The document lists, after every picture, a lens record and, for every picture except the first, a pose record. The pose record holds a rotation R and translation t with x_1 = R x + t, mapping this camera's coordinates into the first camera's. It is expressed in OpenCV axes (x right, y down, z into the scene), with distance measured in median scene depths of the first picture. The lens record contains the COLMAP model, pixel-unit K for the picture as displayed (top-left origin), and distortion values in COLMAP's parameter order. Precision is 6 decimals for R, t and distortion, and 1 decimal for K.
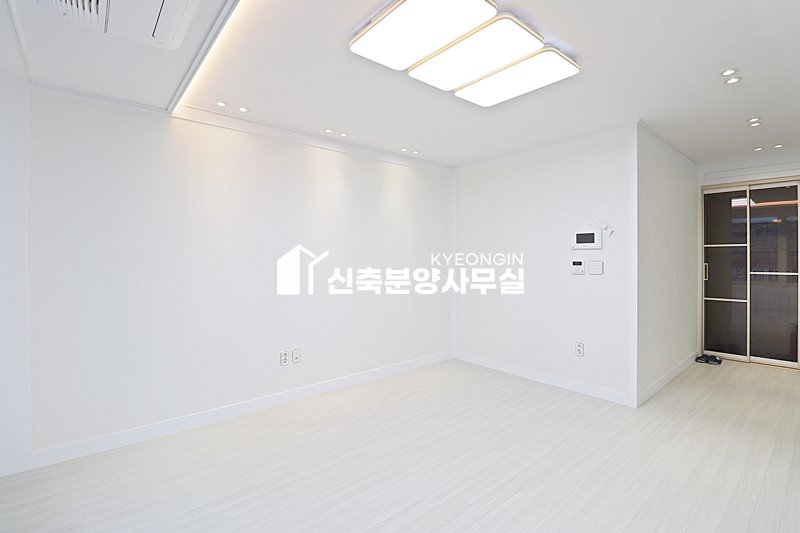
lens RADIAL K [[367.9, 0, 402.7], [0, 367.9, 261.6], [0, 0, 1]] dist [0.000363, -0.012887]
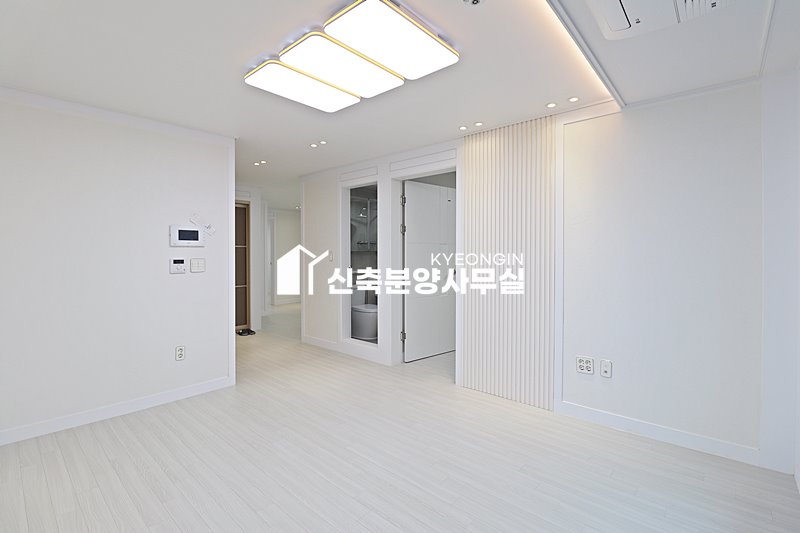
lens RADIAL K [[367.9, 0, 402.7], [0, 367.9, 261.6], [0, 0, 1]] dist [0.000363, -0.012887]
pose [[-0.136921, -0.013621, 0.990488, -0.534575], [0.013876, 0.999781, 0.015667, -0.001842], [-0.990485, 0.015889, -0.136702, 0.577295]]
